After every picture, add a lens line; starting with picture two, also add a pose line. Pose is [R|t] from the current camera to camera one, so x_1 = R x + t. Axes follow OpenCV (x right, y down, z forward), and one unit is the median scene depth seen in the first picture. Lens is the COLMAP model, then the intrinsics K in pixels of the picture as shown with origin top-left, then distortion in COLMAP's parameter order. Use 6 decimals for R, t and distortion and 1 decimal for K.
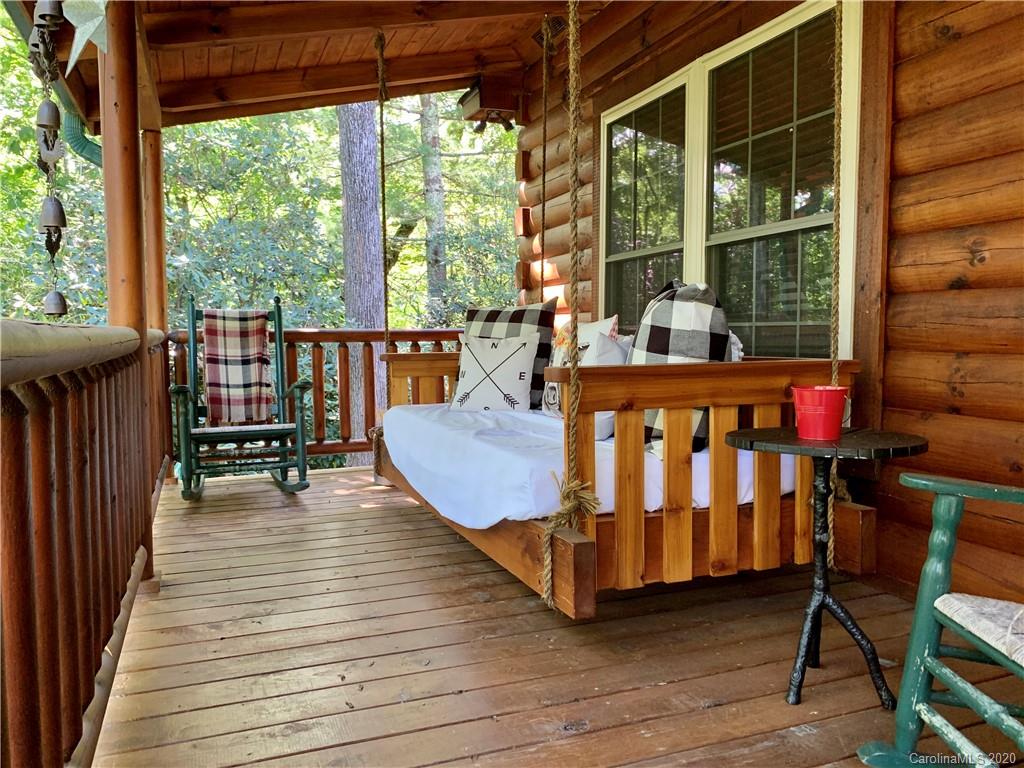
lens RADIAL K [[793.2, 0, 509.8], [0, 793.2, 384.4], [0, 0, 1]] dist [-0.004336, -0.009799]
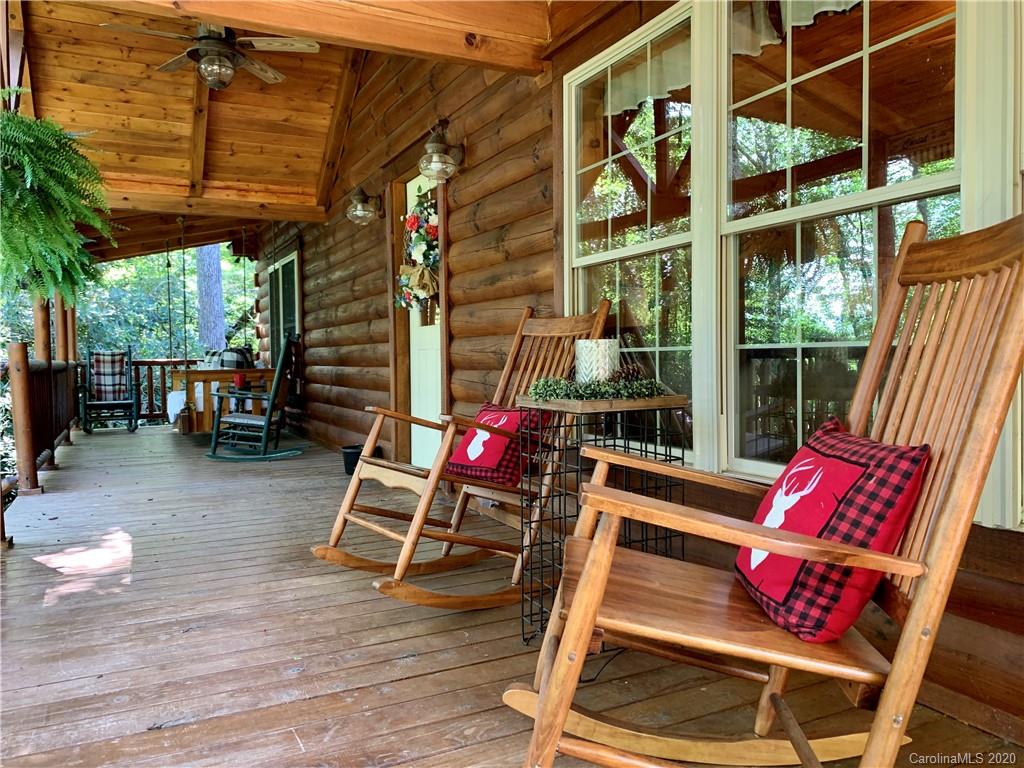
lens RADIAL K [[793.2, 0, 515.7], [0, 793.2, 383.5], [0, 0, 1]] dist [-0.004336, -0.009799]
pose [[0.995284, -0.011155, 0.096362, 0.585369], [0.014326, 0.999376, -0.032276, 0.085661], [-0.095942, 0.033504, 0.994823, -1.341771]]
